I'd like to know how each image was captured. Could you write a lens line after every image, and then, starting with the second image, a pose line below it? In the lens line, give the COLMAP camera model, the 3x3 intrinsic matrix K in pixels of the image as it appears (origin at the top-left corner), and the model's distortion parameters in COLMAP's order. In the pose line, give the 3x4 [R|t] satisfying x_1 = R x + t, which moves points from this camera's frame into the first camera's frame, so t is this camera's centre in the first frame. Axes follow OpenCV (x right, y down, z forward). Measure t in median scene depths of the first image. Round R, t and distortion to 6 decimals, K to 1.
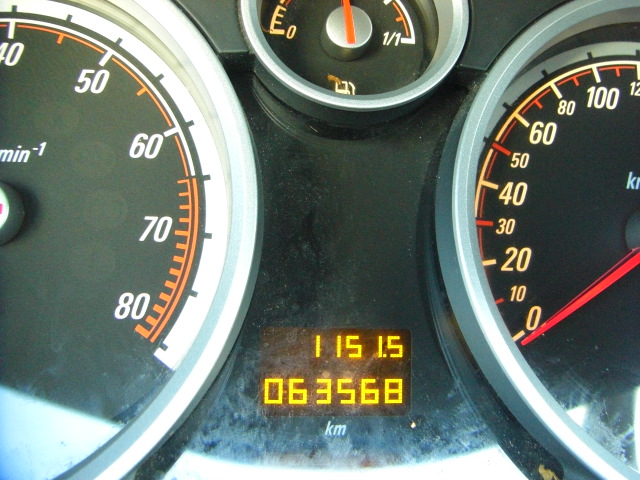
lens RADIAL K [[696.8, 0, 333.6], [0, 696.8, 220.1], [0, 0, 1]] dist [-0.122431, 0.000000]
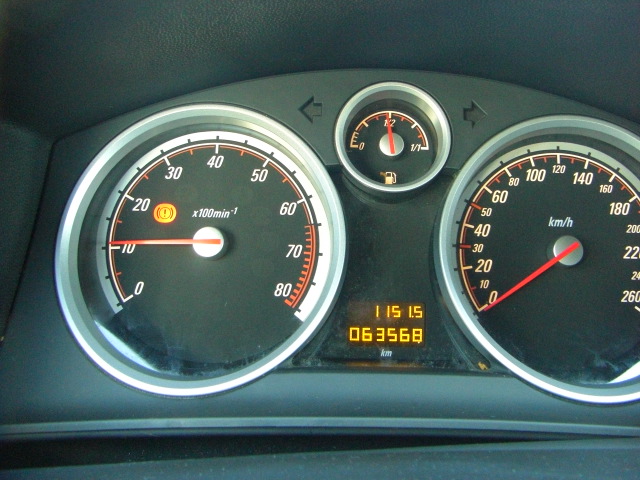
lens RADIAL K [[696.8, 0, 323.4], [0, 696.8, 221.5], [0, 0, 1]] dist [-0.122431, 0.000000]
pose [[0.990721, -0.013513, -0.135239, 0.093922], [0.010090, 0.999612, -0.025961, -0.018804], [0.135537, 0.024356, 0.990473, -0.940475]]
